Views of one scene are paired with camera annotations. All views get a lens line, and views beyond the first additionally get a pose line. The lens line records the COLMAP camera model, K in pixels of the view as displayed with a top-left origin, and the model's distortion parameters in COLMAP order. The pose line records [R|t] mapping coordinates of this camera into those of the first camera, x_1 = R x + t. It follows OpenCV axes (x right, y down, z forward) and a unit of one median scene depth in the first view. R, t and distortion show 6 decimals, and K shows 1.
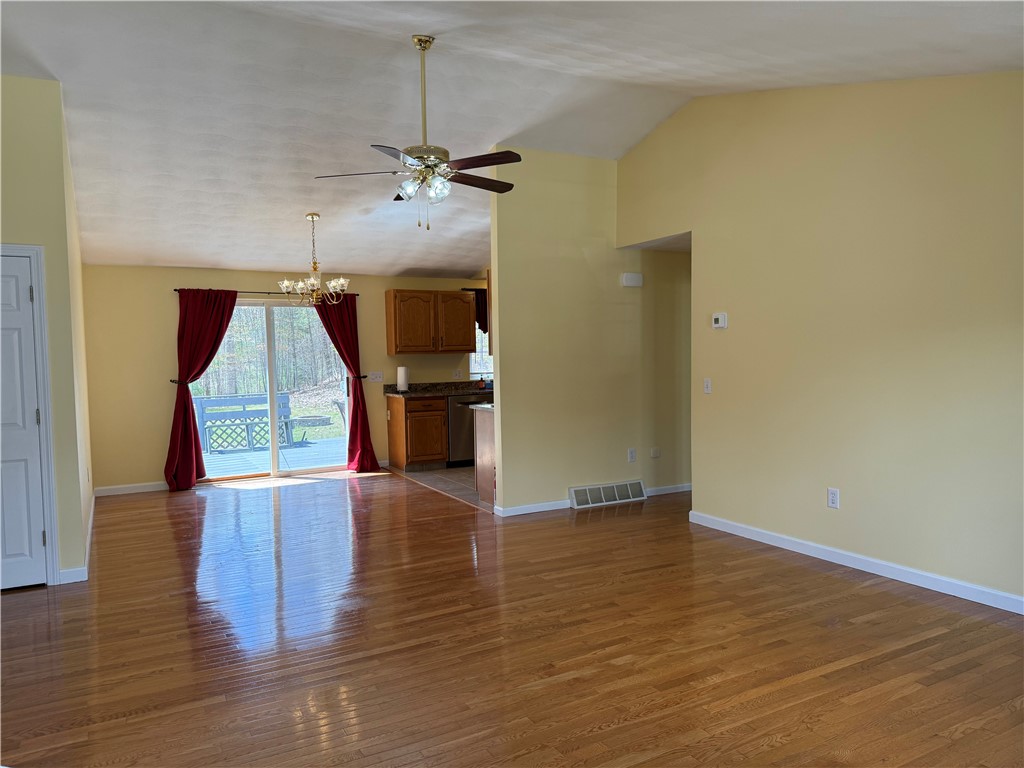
lens RADIAL K [[712.2, 0, 518.0], [0, 712.2, 393.8], [0, 0, 1]] dist [0.096163, -0.147791]
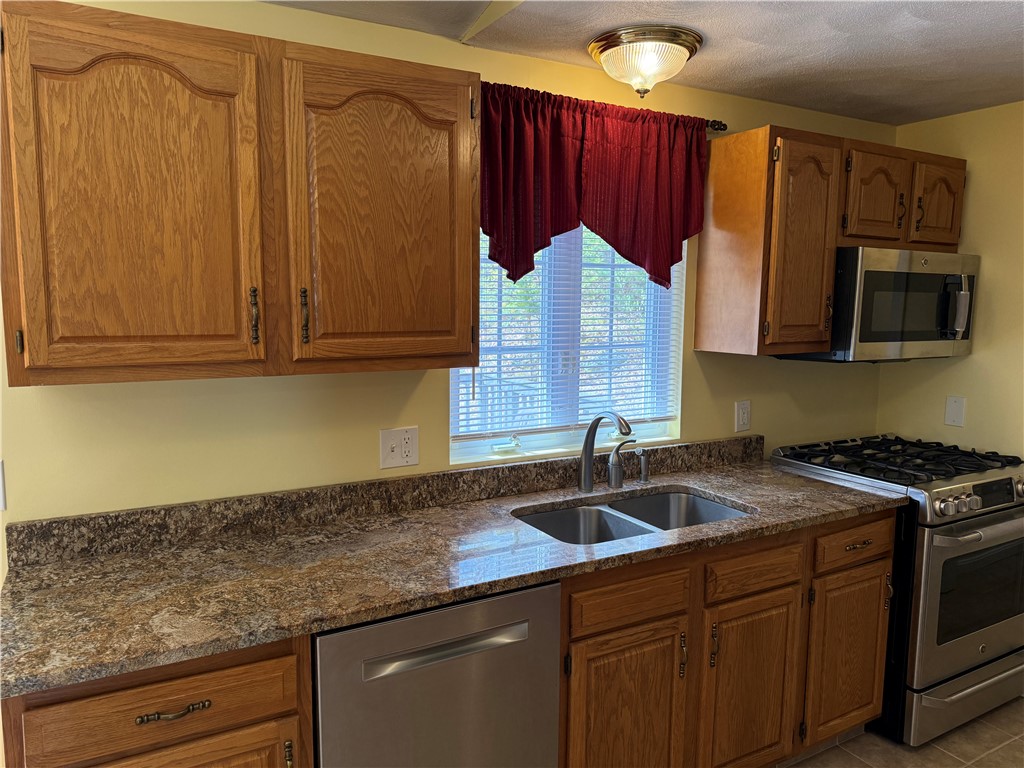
lens RADIAL K [[714.8, 0, 512.0], [0, 714.8, 384.0], [0, 0, 1]] dist [0.088275, -0.123538]
pose [[0.999578, 0.028929, -0.002768, -0.049087], [-0.028711, 0.997776, 0.060161, -0.068169], [0.004502, -0.060056, 0.998185, 0.807641]]
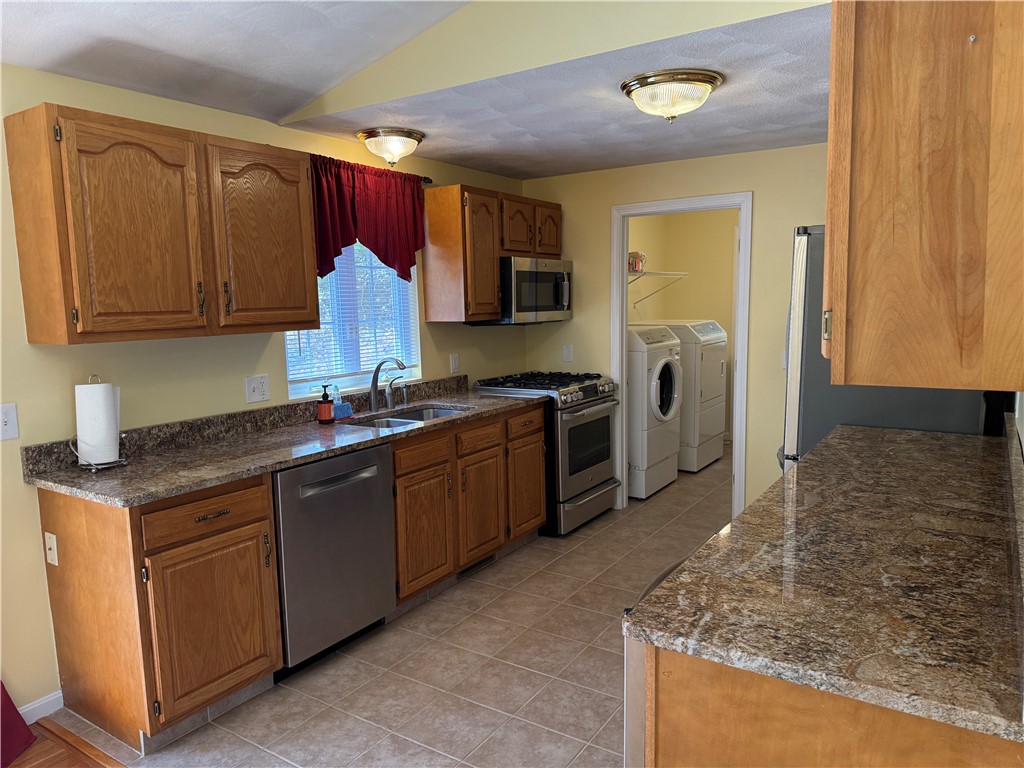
lens RADIAL K [[712.2, 0, 518.0], [0, 712.2, 393.8], [0, 0, 1]] dist [0.096163, -0.147791]
pose [[0.887800, -0.060287, 0.456263, -0.142707], [0.031283, 0.996995, 0.070866, -0.049232], [-0.459164, -0.048642, 0.887019, 0.652142]]
